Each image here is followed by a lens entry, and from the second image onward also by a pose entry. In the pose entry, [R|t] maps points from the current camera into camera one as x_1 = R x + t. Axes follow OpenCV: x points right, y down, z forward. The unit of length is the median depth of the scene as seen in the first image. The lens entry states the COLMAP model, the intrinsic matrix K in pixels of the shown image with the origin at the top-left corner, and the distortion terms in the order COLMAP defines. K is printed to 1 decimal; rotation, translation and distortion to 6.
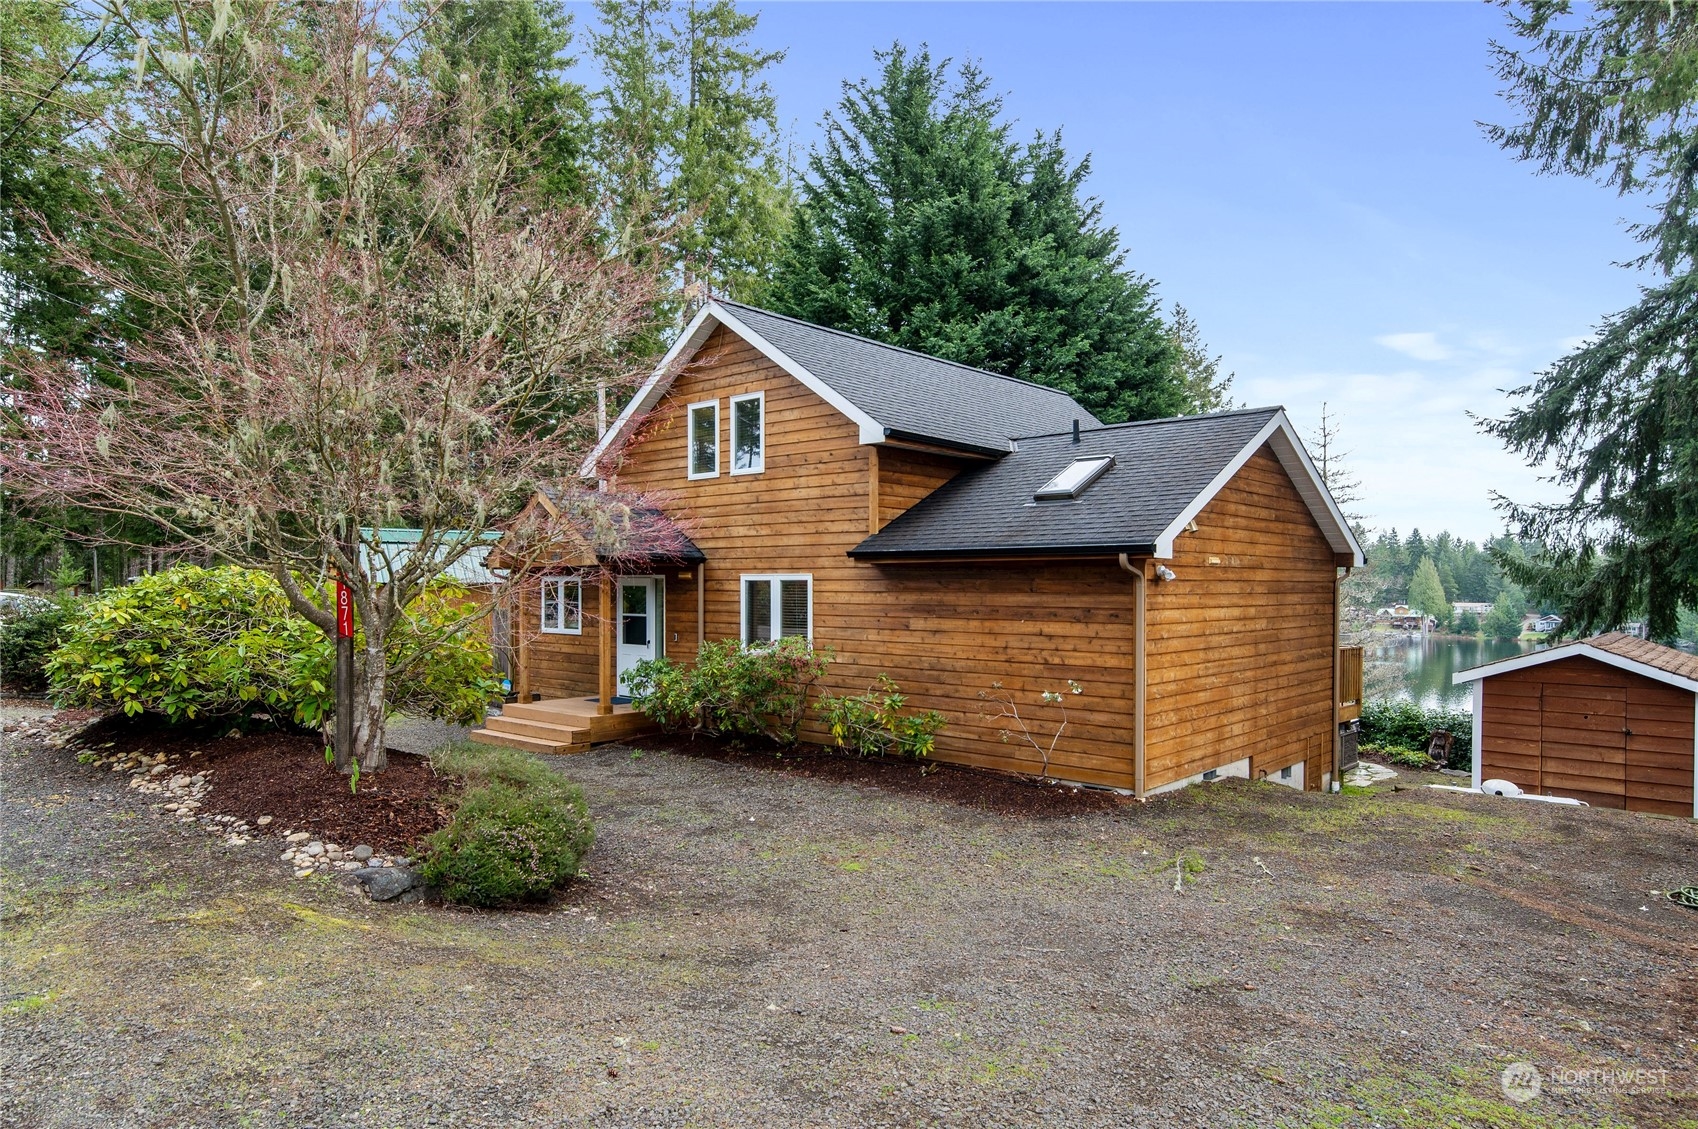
lens RADIAL K [[1051.3, 0, 847.8], [0, 1051.3, 580.8], [0, 0, 1]] dist [0.003155, 0.002555]
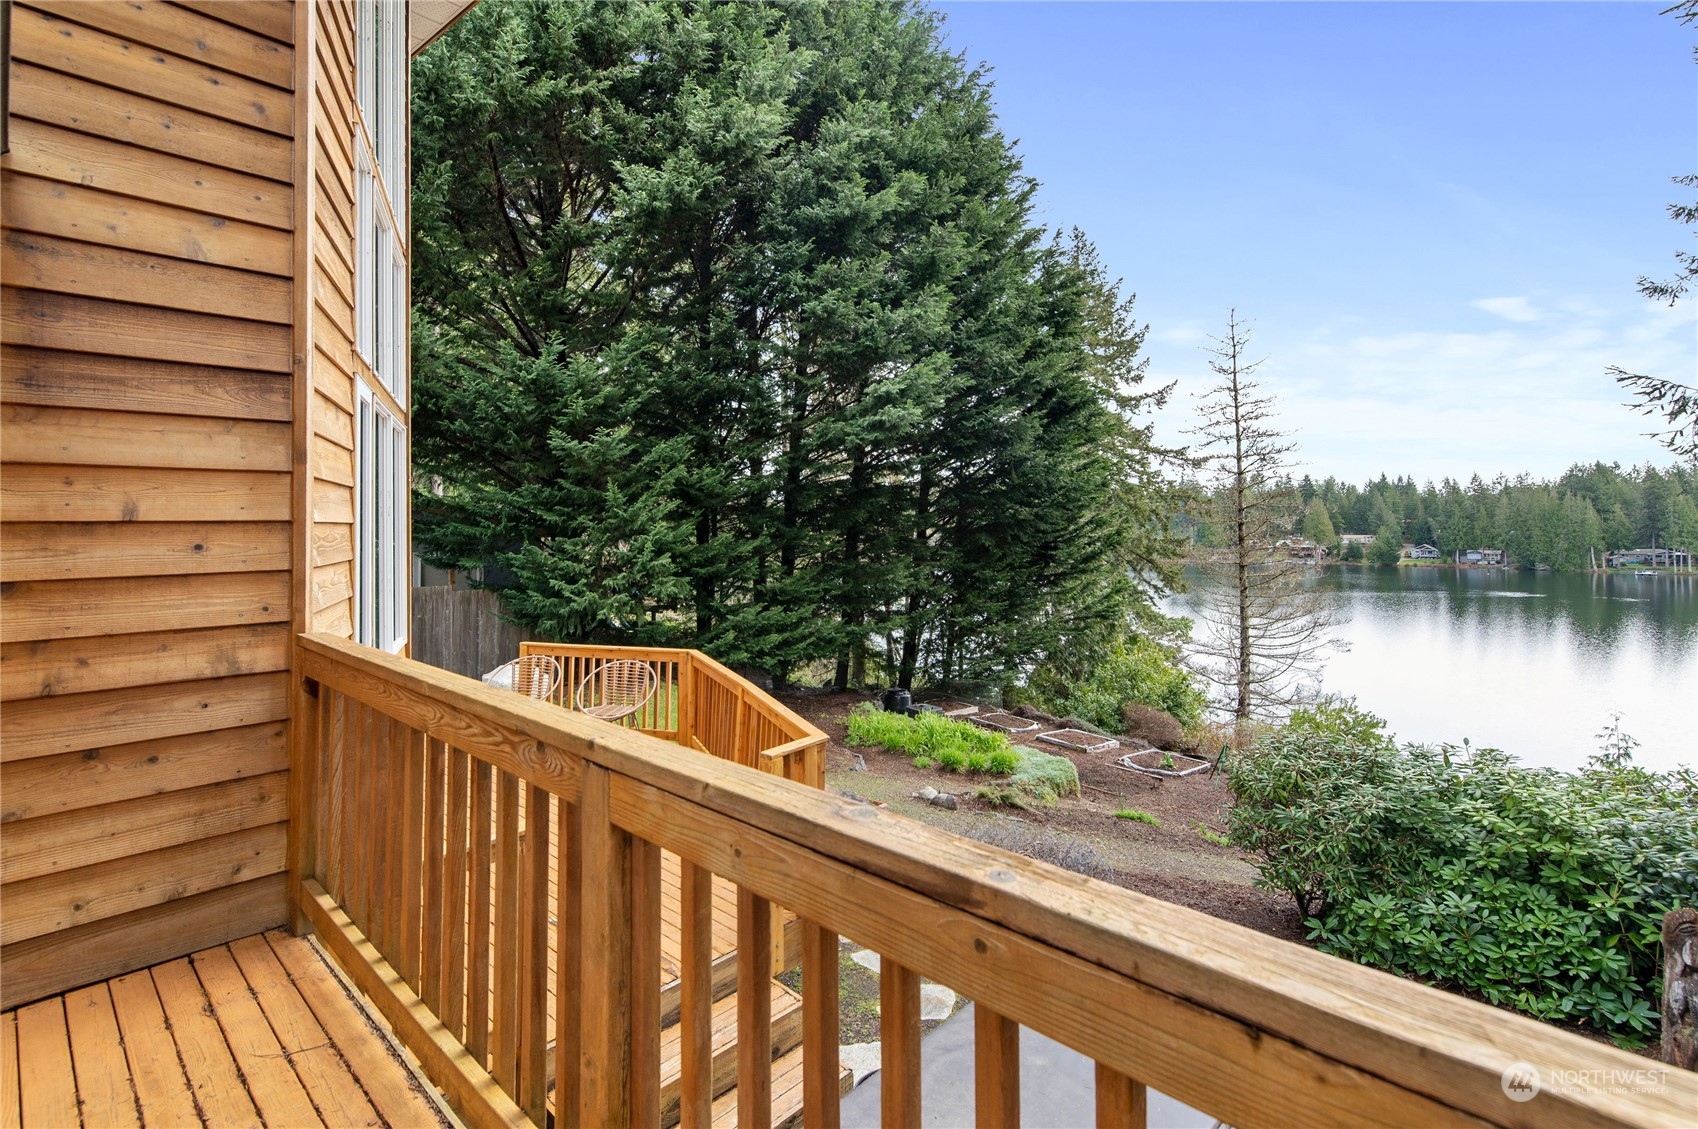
lens RADIAL K [[798.7, 0, 839.7], [0, 798.7, 497.5], [0, 0, 1]] dist [0.004432, 0.000305]
pose [[0.999486, -0.013284, -0.029168, 0.152162], [0.012269, 0.999323, -0.034698, 0.014495], [0.029610, 0.034322, 0.998972, 0.352620]]
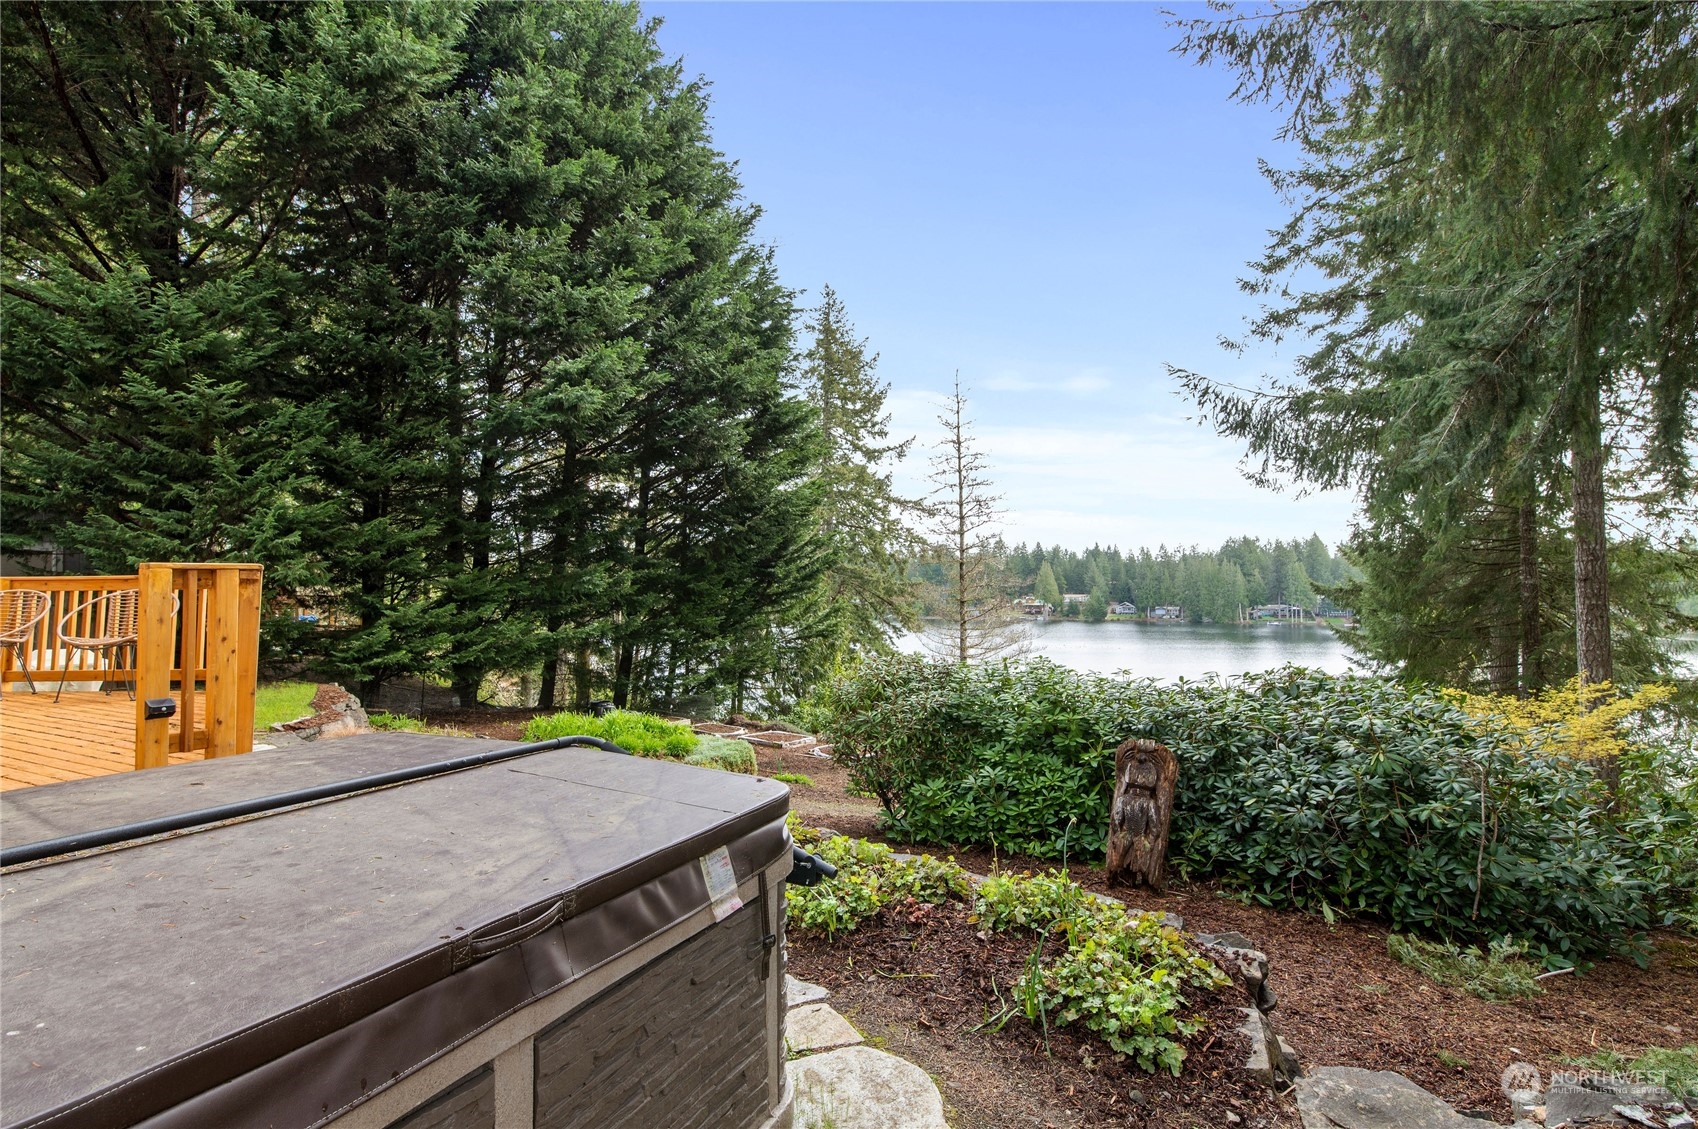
lens RADIAL K [[790.6, 0, 850.6], [0, 790.6, 560.4], [0, 0, 1]] dist [-0.004235, -0.000441]
pose [[0.965897, -0.000788, 0.258927, 0.184093], [0.009677, 0.999407, -0.033060, 0.041122], [-0.258747, 0.034438, 0.965331, 0.353359]]
